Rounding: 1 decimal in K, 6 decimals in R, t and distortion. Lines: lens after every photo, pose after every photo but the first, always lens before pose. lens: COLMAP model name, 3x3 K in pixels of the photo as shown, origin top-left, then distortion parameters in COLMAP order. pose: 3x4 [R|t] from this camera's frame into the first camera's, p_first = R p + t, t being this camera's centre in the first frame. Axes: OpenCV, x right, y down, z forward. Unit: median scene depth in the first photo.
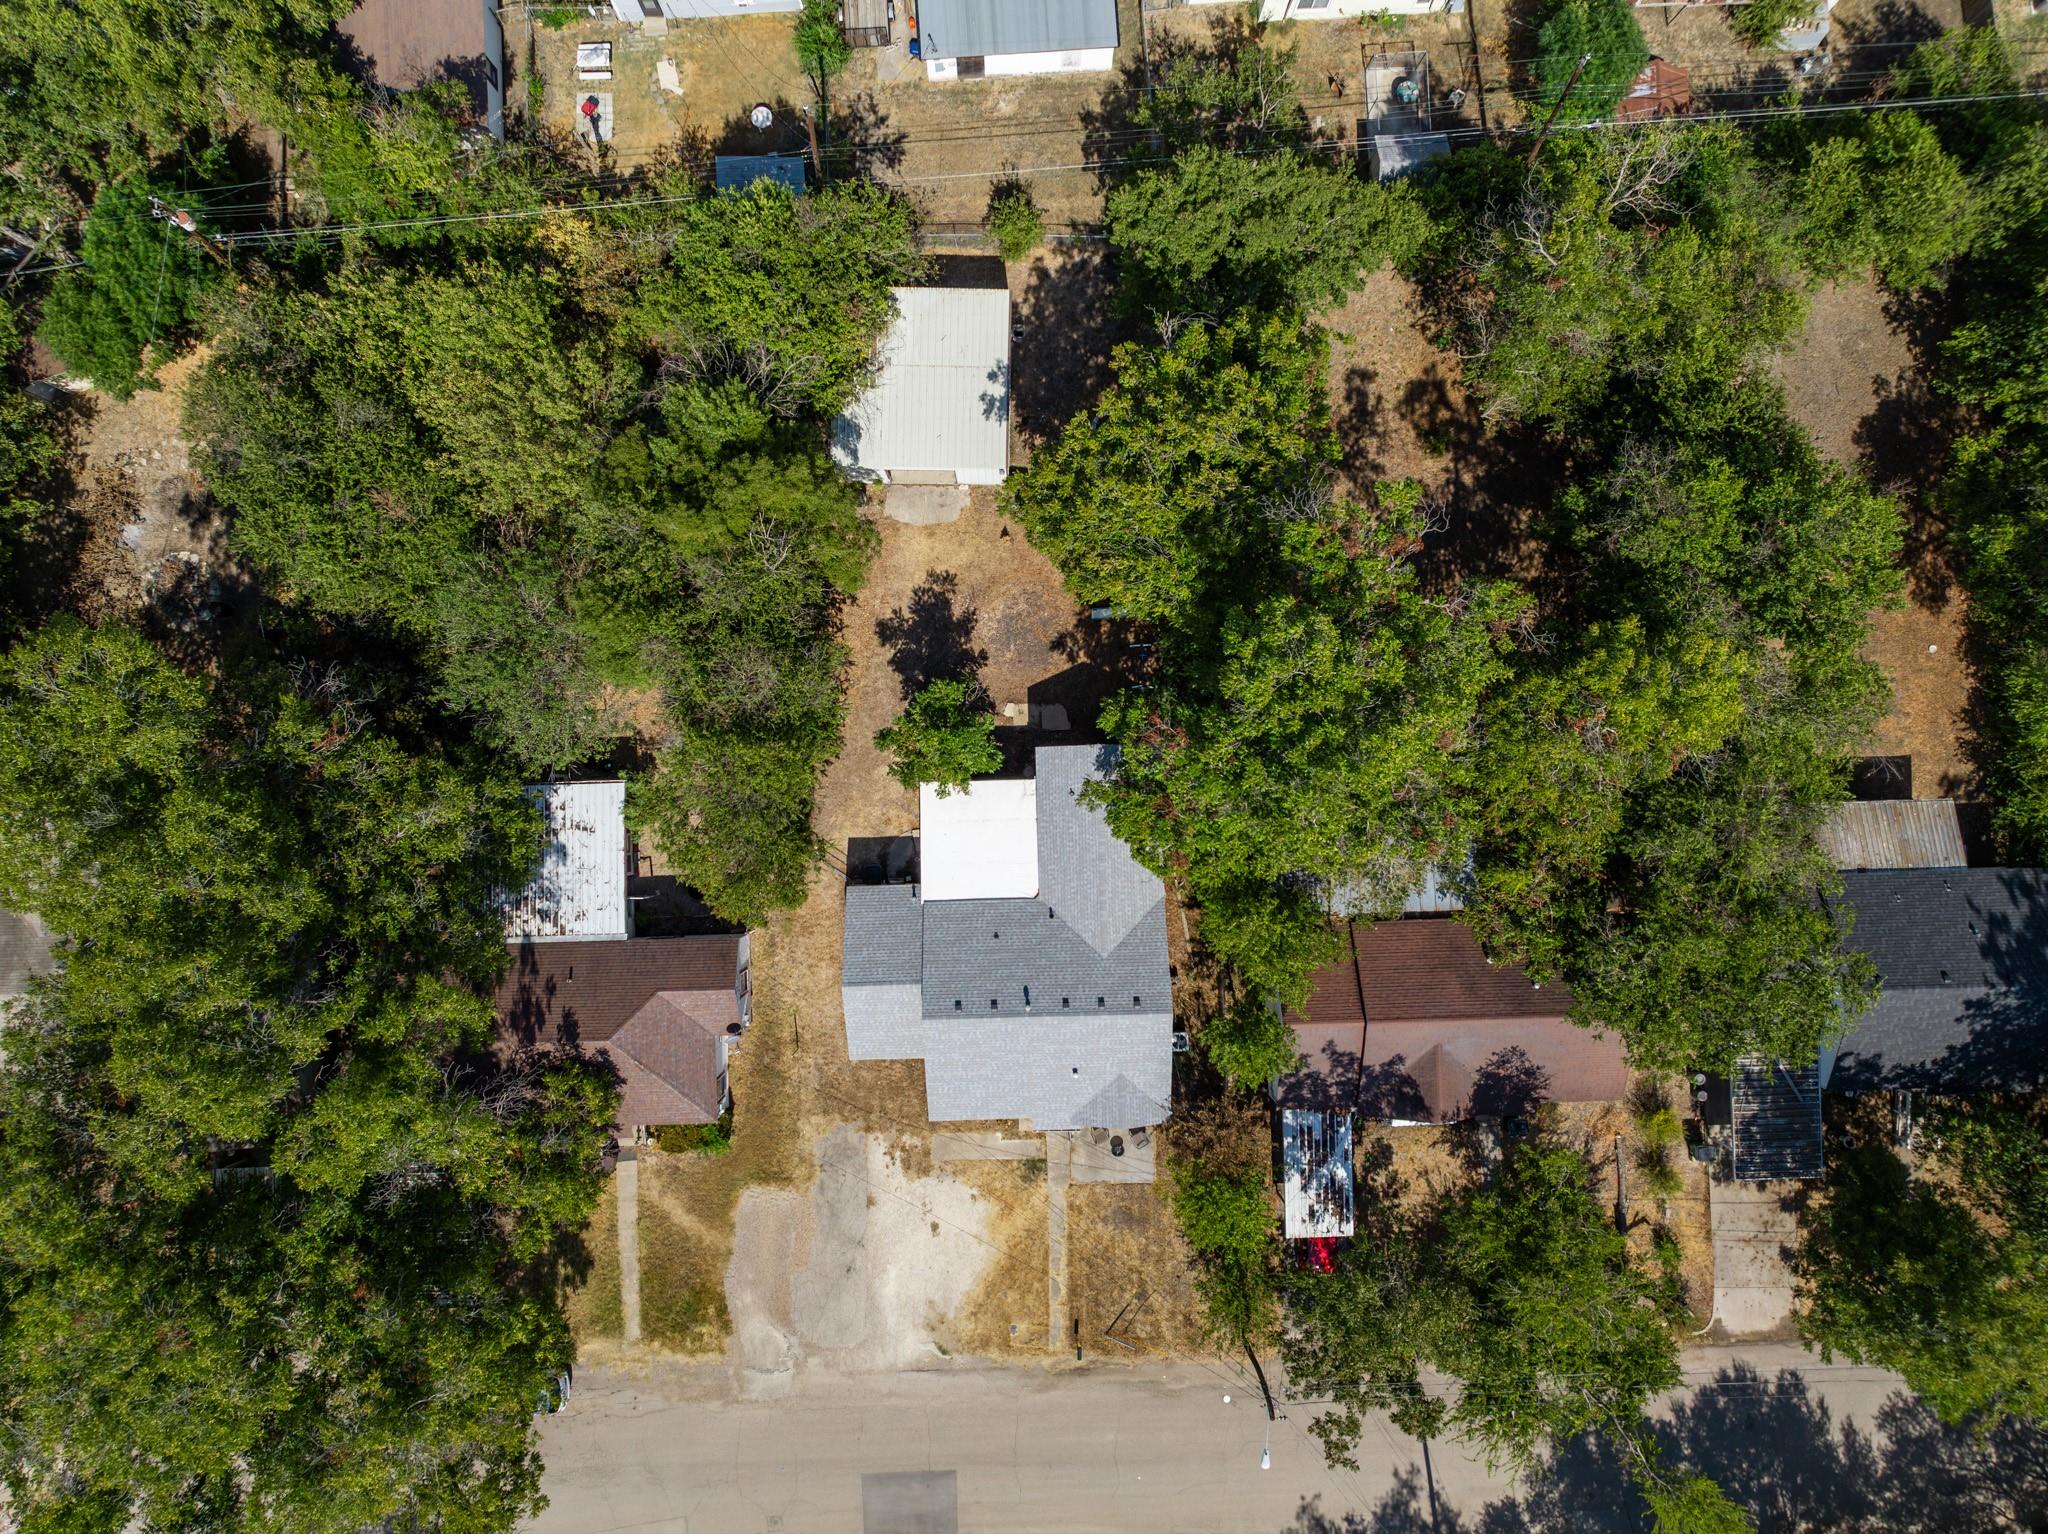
lens RADIAL K [[1433.5, 0, 1020.9], [0, 1433.5, 763.1], [0, 0, 1]] dist [-0.030694, 0.019338]
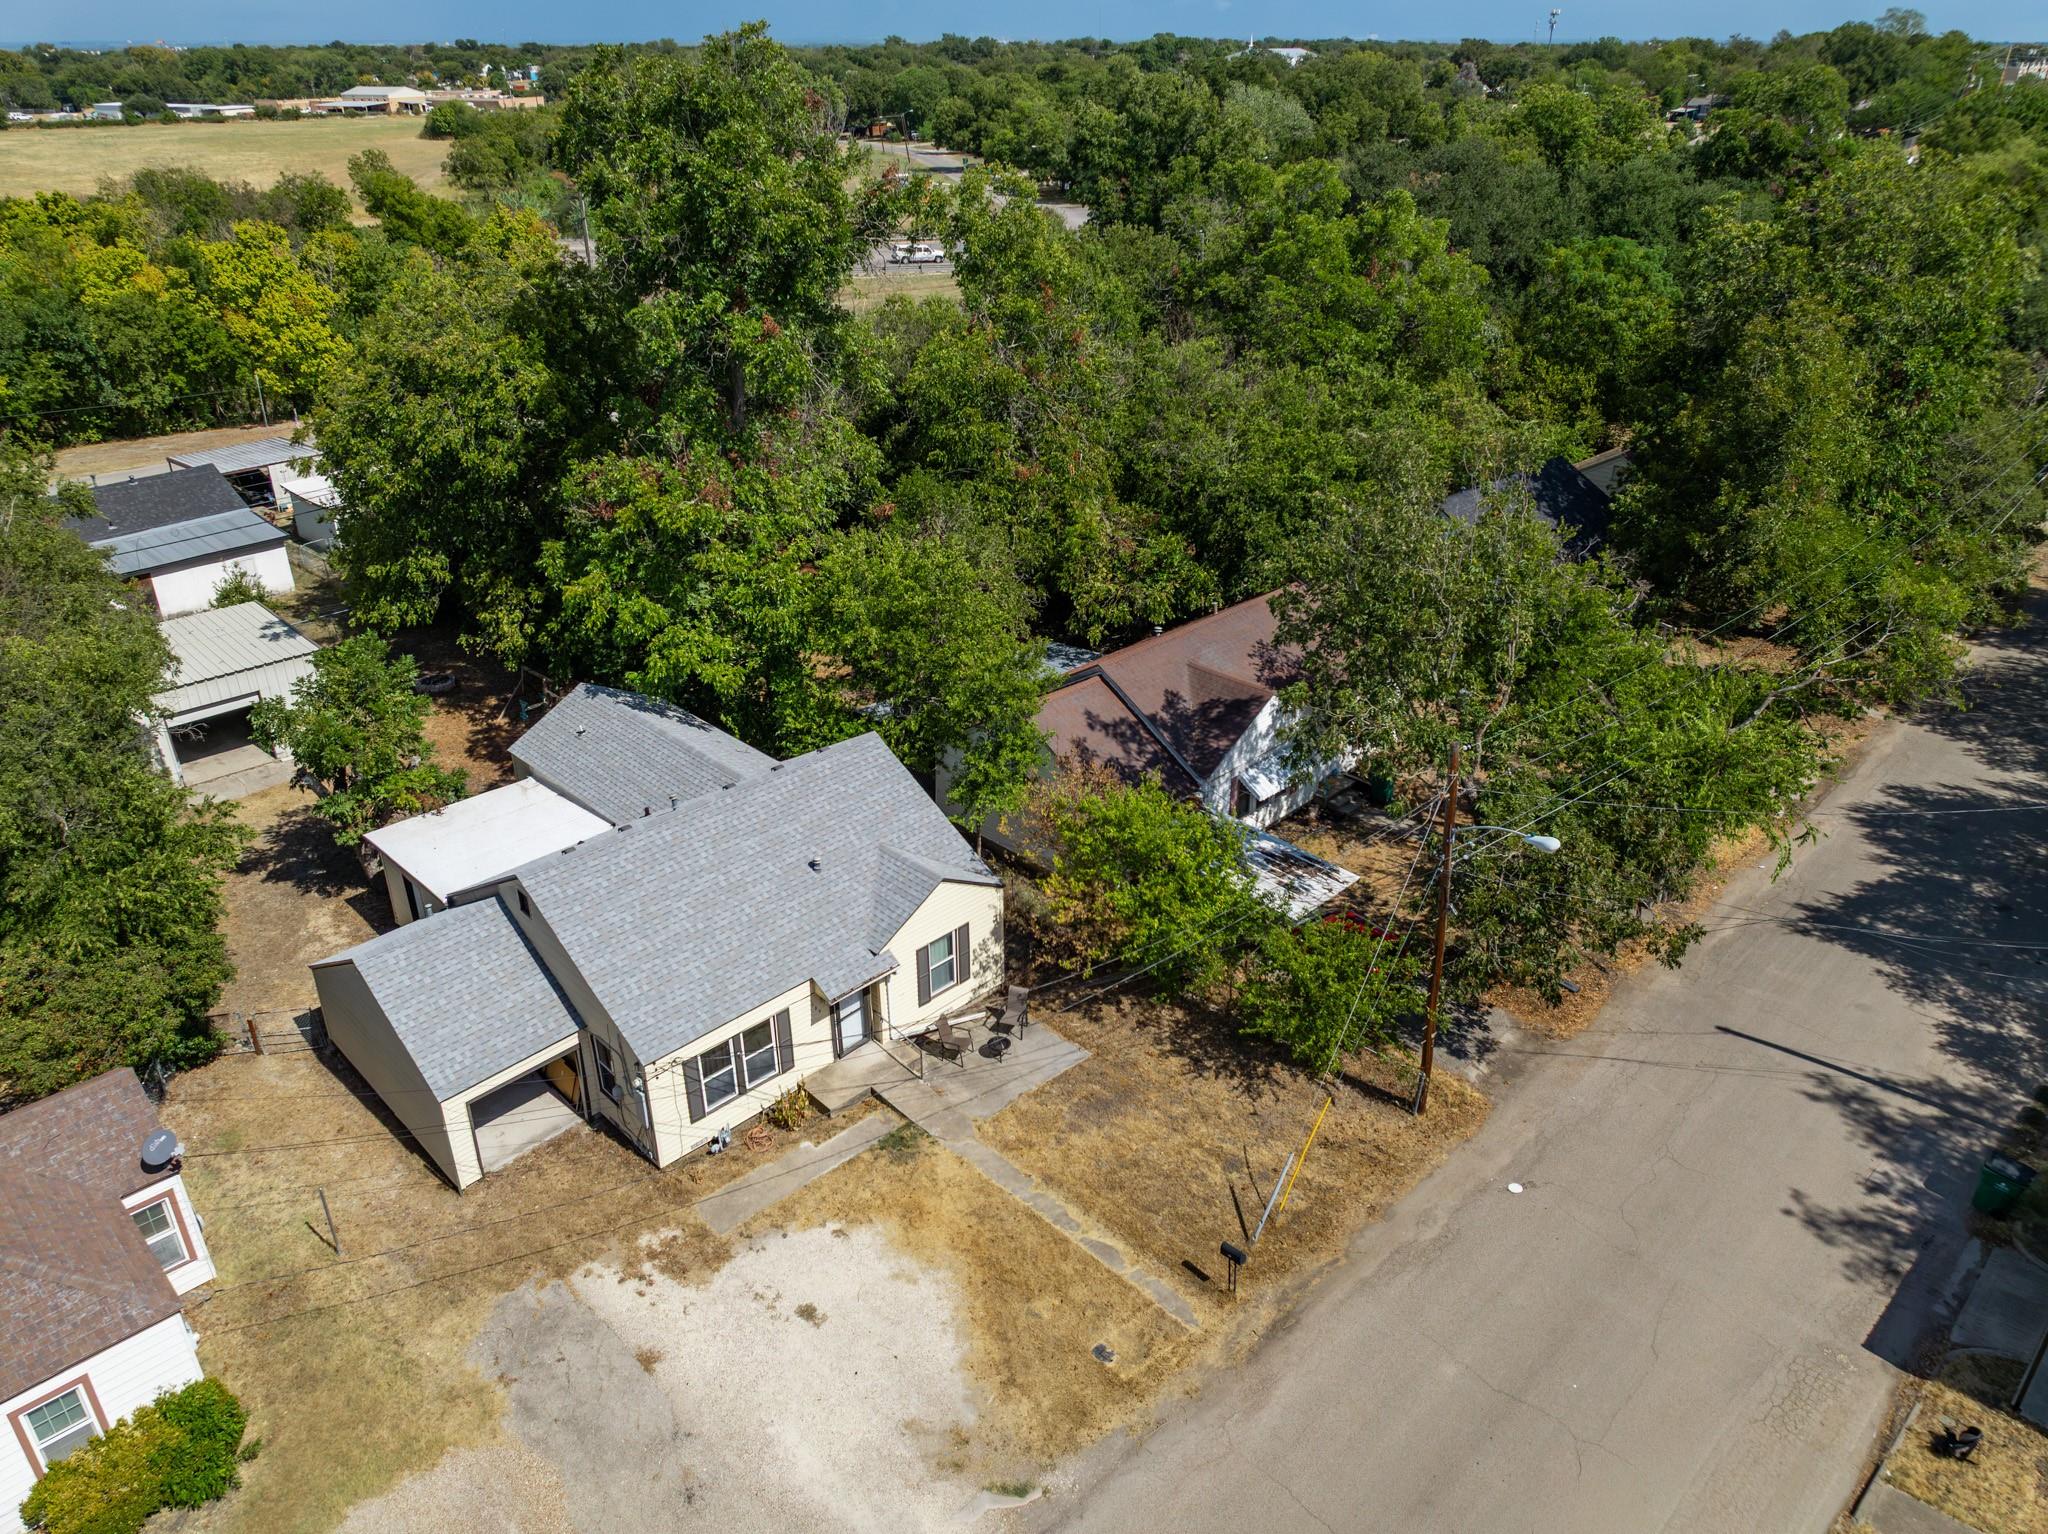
lens RADIAL K [[1433.5, 0, 1023.8], [0, 1433.5, 761.7], [0, 0, 1]] dist [-0.030694, 0.019338]
pose [[0.729282, -0.318667, 0.605474, -0.229084], [0.684169, 0.349709, -0.640013, 0.608034], [-0.007789, 0.880997, 0.473058, 0.665846]]
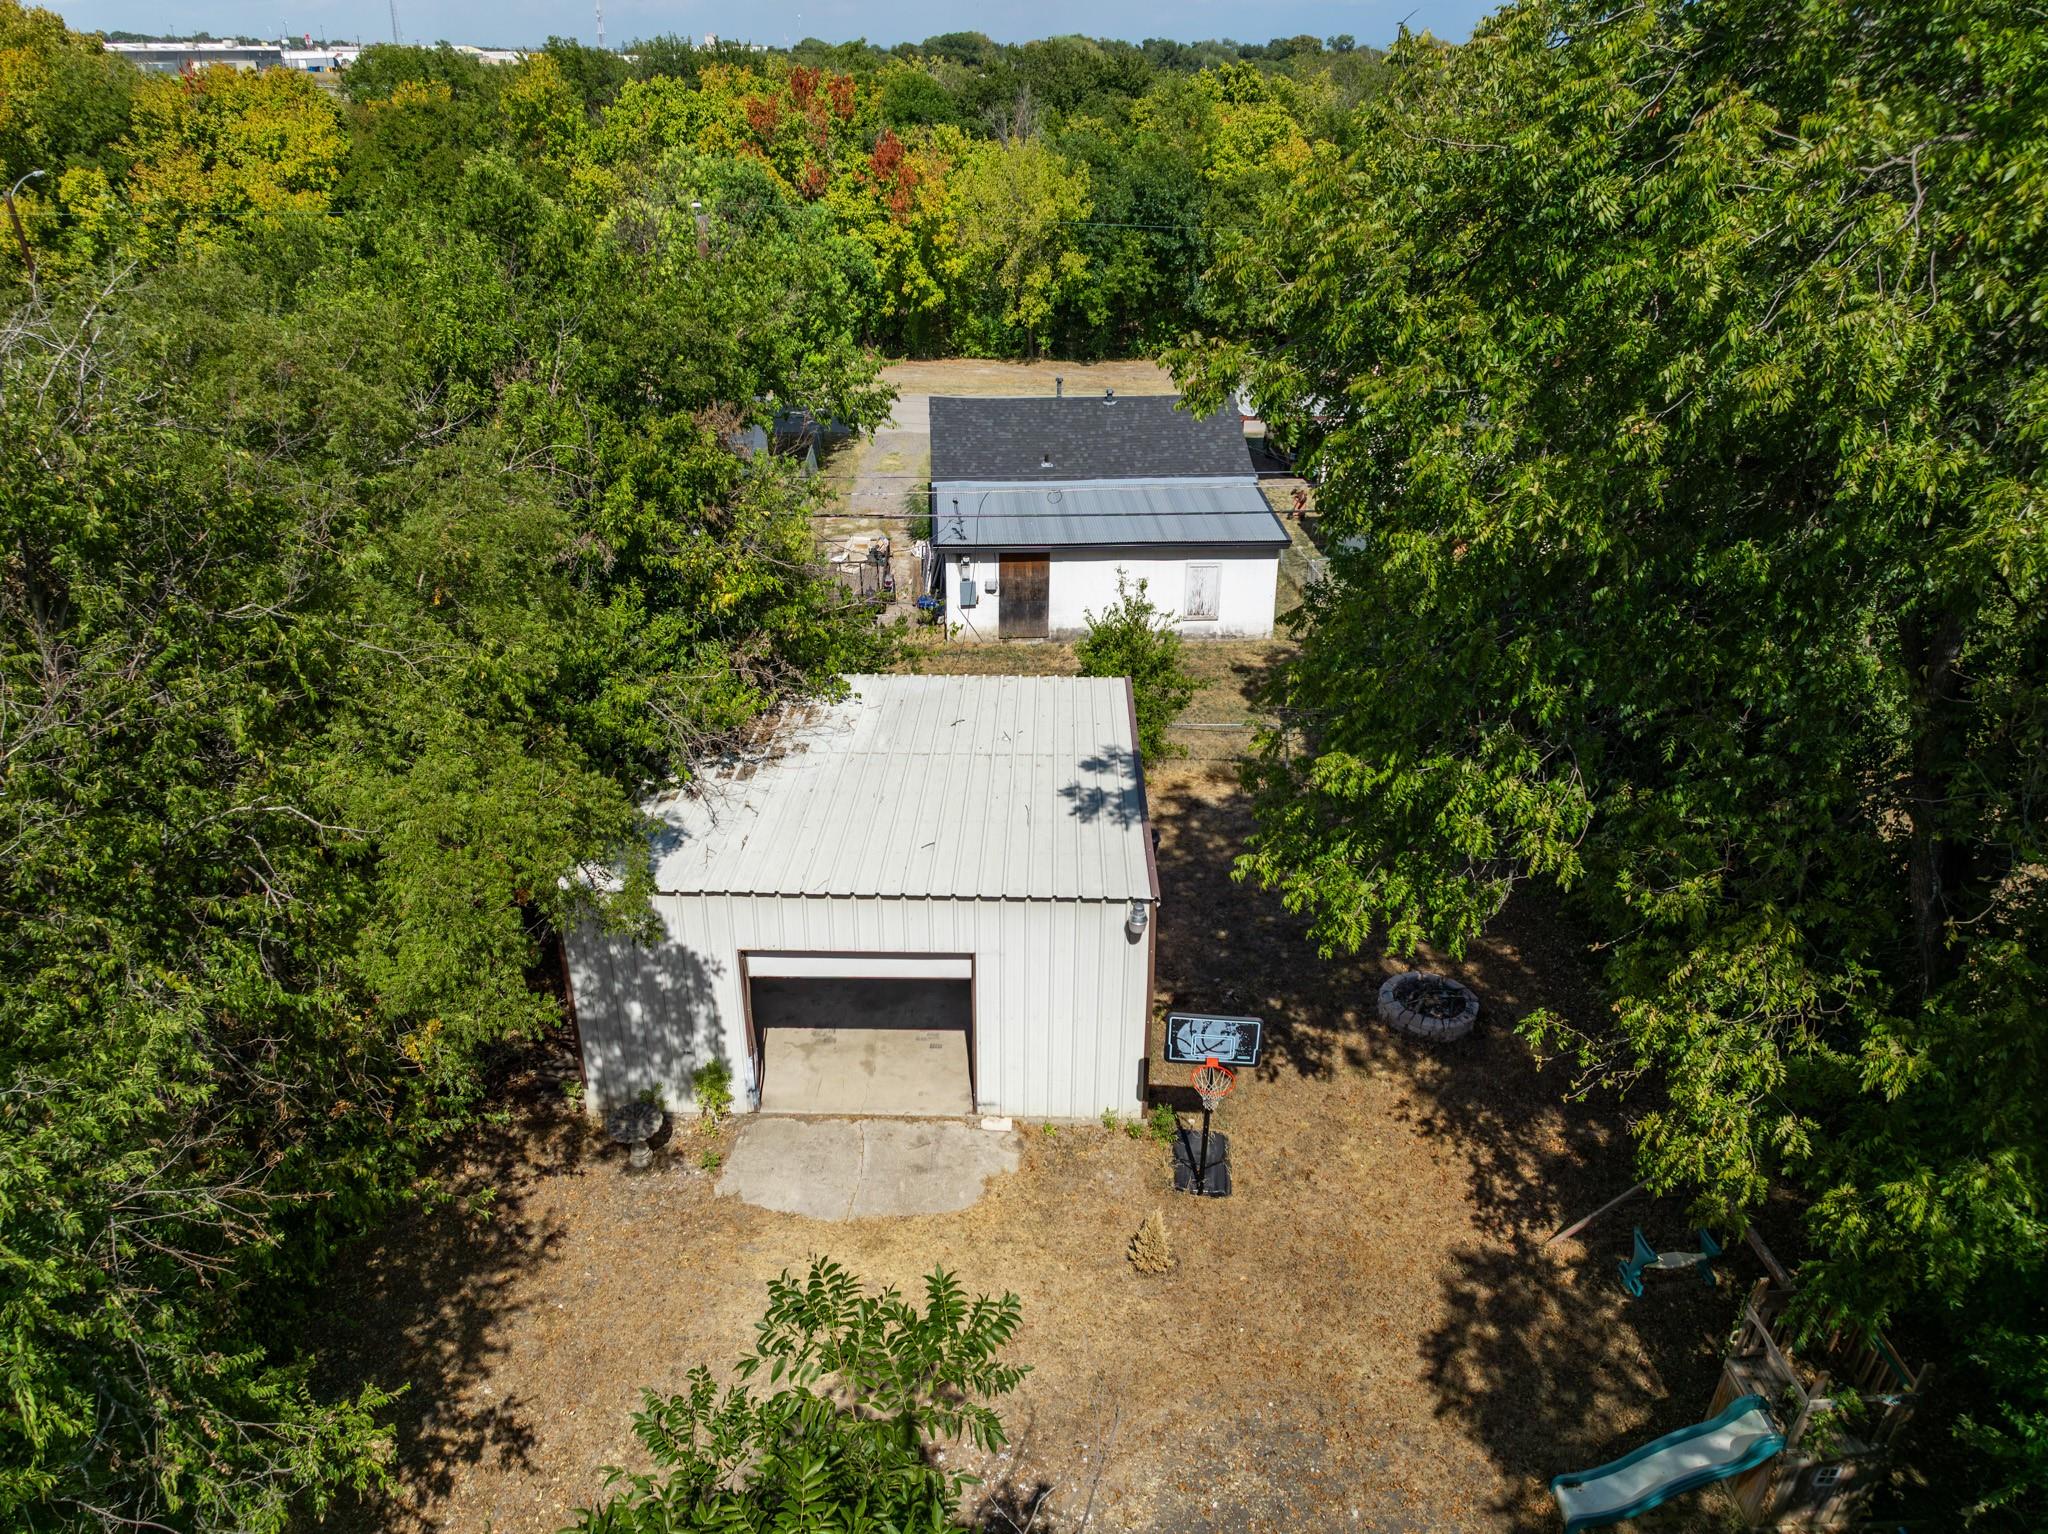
lens RADIAL K [[1433.5, 0, 1042.0], [0, 1433.5, 749.9], [0, 0, 1]] dist [-0.030694, 0.019338]
pose [[0.999969, -0.000151, 0.007846, -0.035407], [0.007034, 0.460552, -0.887605, 0.039803], [-0.003479, 0.887632, 0.460539, 0.834231]]
